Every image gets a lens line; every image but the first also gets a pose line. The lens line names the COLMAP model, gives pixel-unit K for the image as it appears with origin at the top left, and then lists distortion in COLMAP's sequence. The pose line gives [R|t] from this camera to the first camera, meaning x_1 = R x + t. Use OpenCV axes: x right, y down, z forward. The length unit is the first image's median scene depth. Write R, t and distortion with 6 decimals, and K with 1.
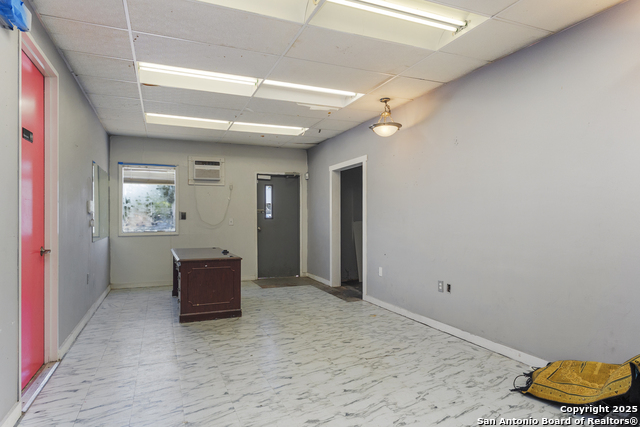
lens RADIAL K [[379.5, 0, 320.0], [0, 379.5, 213.5], [0, 0, 1]] dist [0.002763, 0.000069]
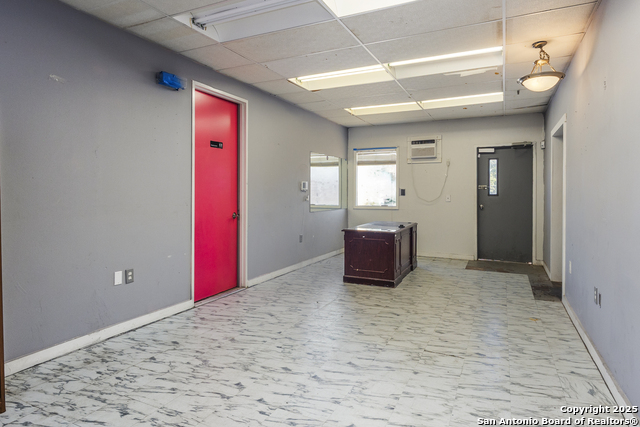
lens RADIAL K [[377.0, 0, 319.2], [0, 377.0, 189.7], [0, 0, 1]] dist [0.001231, -0.000475]
pose [[0.661709, -0.003627, -0.749752, 0.415319], [0.005580, 0.999984, 0.000087, -0.003820], [0.749740, -0.004241, 0.661719, 0.136688]]
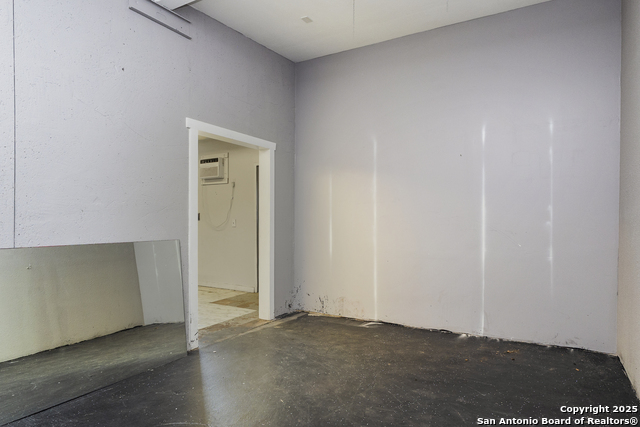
lens RADIAL K [[379.5, 0, 320.0], [0, 379.5, 213.5], [0, 0, 1]] dist [0.002763, 0.000069]
pose [[0.591912, -0.000491, -0.806002, 0.911163], [0.005821, 0.999976, 0.003666, -0.002321], [0.805981, -0.006862, 0.591901, 0.927258]]
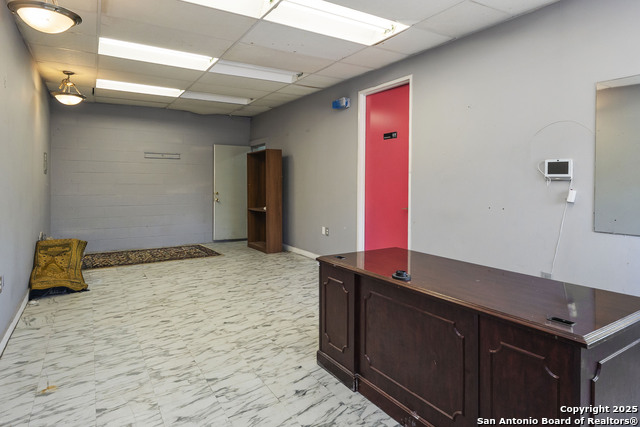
lens RADIAL K [[381.0, 0, 320.4], [0, 381.0, 184.1], [0, 0, 1]] dist [-0.000521, -0.000415]
pose [[-0.988798, -0.003686, -0.149212, -0.118516], [-0.002940, 0.999982, -0.005219, 0.010940], [0.149229, -0.004721, -0.988791, 1.452782]]
